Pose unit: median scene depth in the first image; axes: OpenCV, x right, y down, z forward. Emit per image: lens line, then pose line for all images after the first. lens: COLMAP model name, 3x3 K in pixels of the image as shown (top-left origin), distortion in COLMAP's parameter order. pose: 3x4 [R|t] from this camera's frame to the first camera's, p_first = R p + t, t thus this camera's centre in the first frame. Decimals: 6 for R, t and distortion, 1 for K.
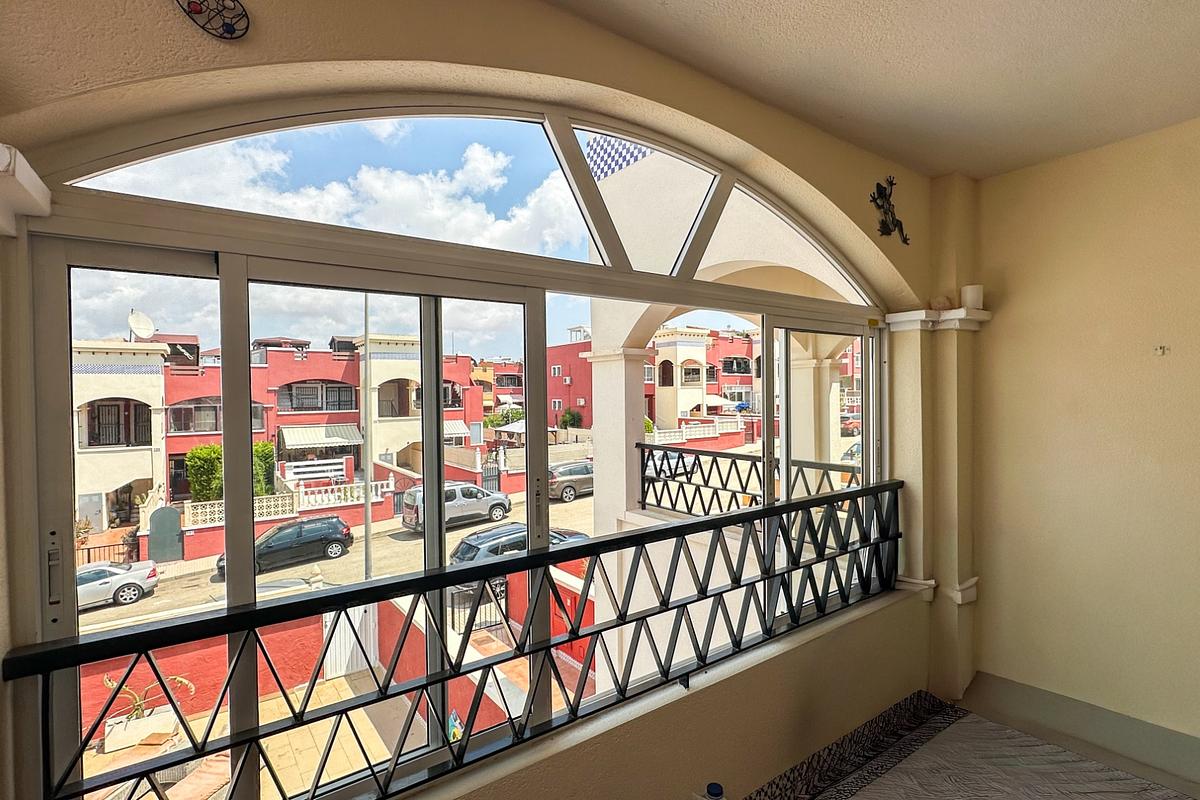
lens RADIAL K [[566.9, 0, 597.3], [0, 566.9, 398.5], [0, 0, 1]] dist [-0.001739, 0.000831]
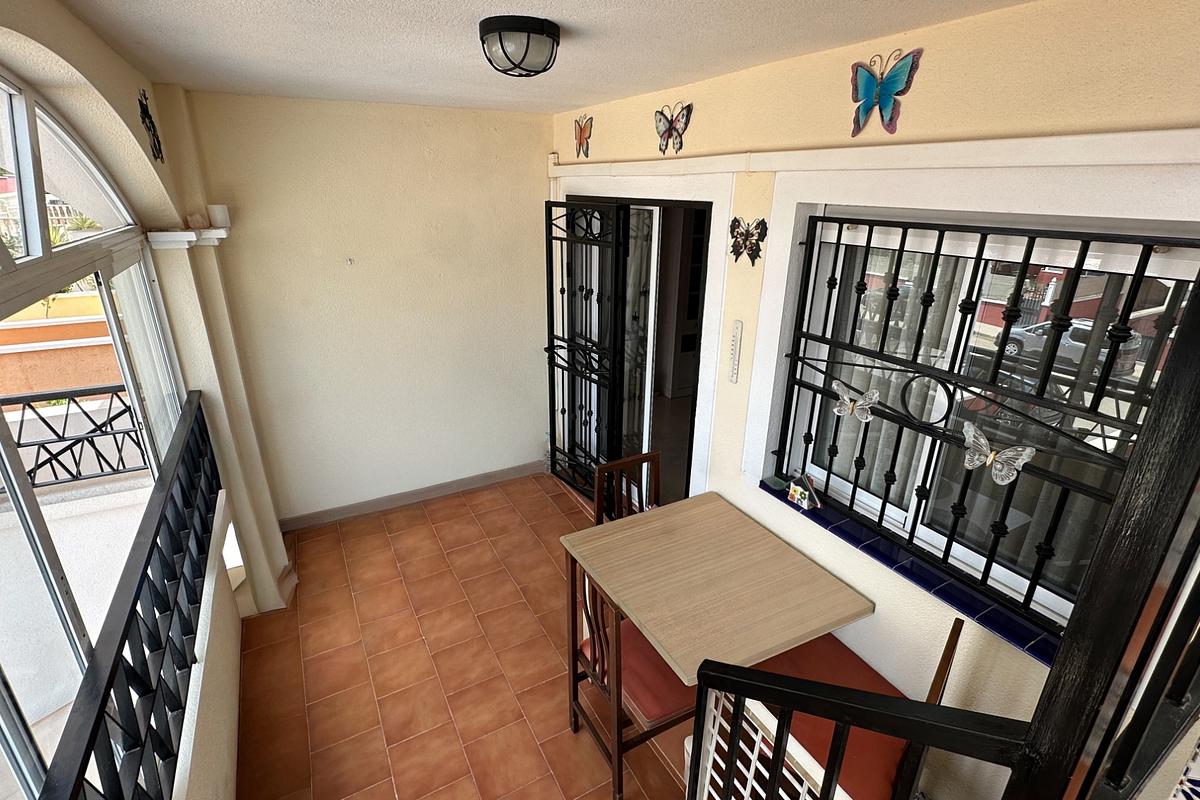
lens RADIAL K [[566.9, 0, 600.1], [0, 566.9, 399.4], [0, 0, 1]] dist [-0.001739, 0.000831]
pose [[0.121850, -0.334252, 0.934574, -0.401305], [-0.009419, 0.941158, 0.337835, -0.221886], [-0.992504, -0.049968, 0.111532, 0.122413]]
